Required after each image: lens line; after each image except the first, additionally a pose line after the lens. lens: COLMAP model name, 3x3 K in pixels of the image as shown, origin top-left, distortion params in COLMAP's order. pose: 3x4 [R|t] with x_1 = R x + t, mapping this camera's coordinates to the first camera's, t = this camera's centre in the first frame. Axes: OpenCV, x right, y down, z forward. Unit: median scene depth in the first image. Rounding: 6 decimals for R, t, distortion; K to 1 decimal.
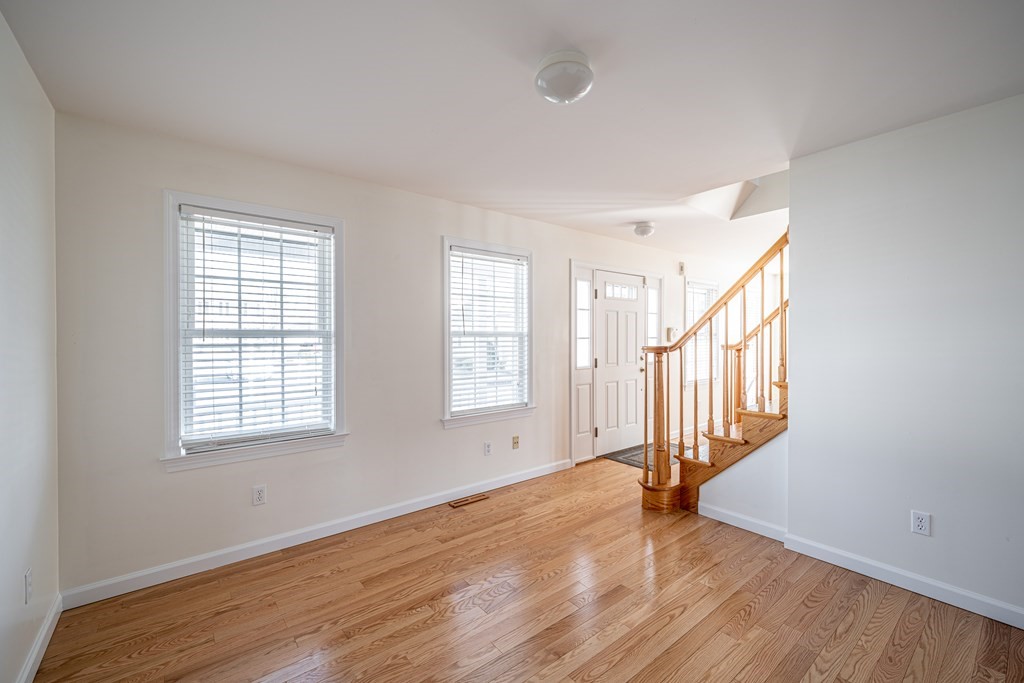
lens RADIAL K [[422.8, 0, 509.7], [0, 422.8, 327.7], [0, 0, 1]] dist [0.002785, -0.000902]
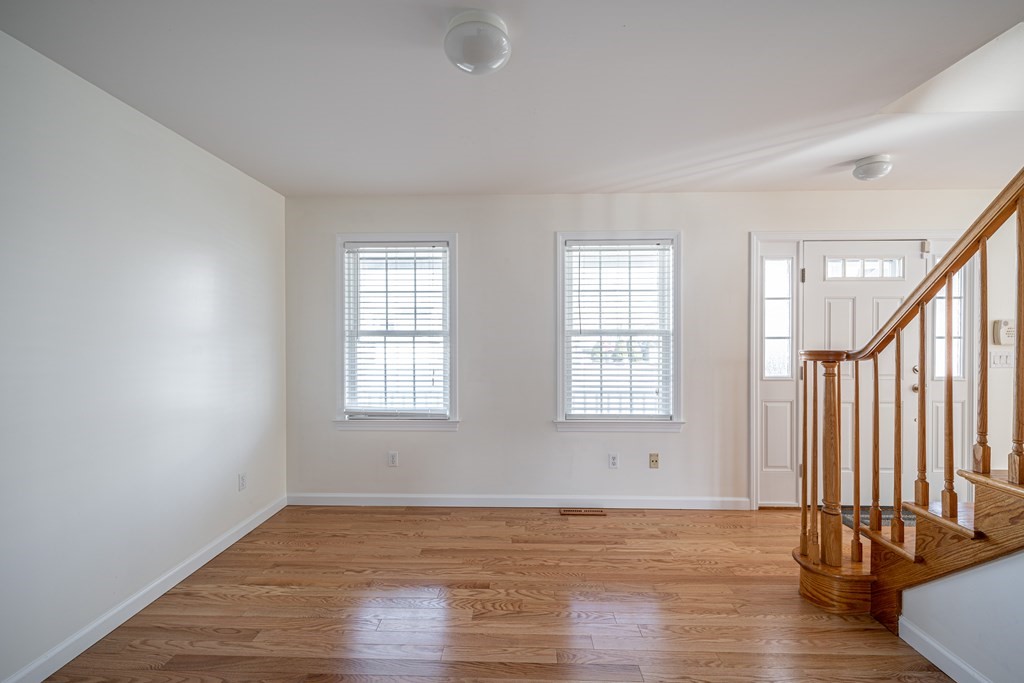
lens RADIAL K [[422.8, 0, 509.7], [0, 422.8, 327.7], [0, 0, 1]] dist [0.002785, -0.000902]
pose [[0.762494, -0.014160, -0.646840, 0.412155], [0.013731, 0.999889, -0.005703, 0.007281], [0.646850, -0.004533, 0.762604, 0.201802]]
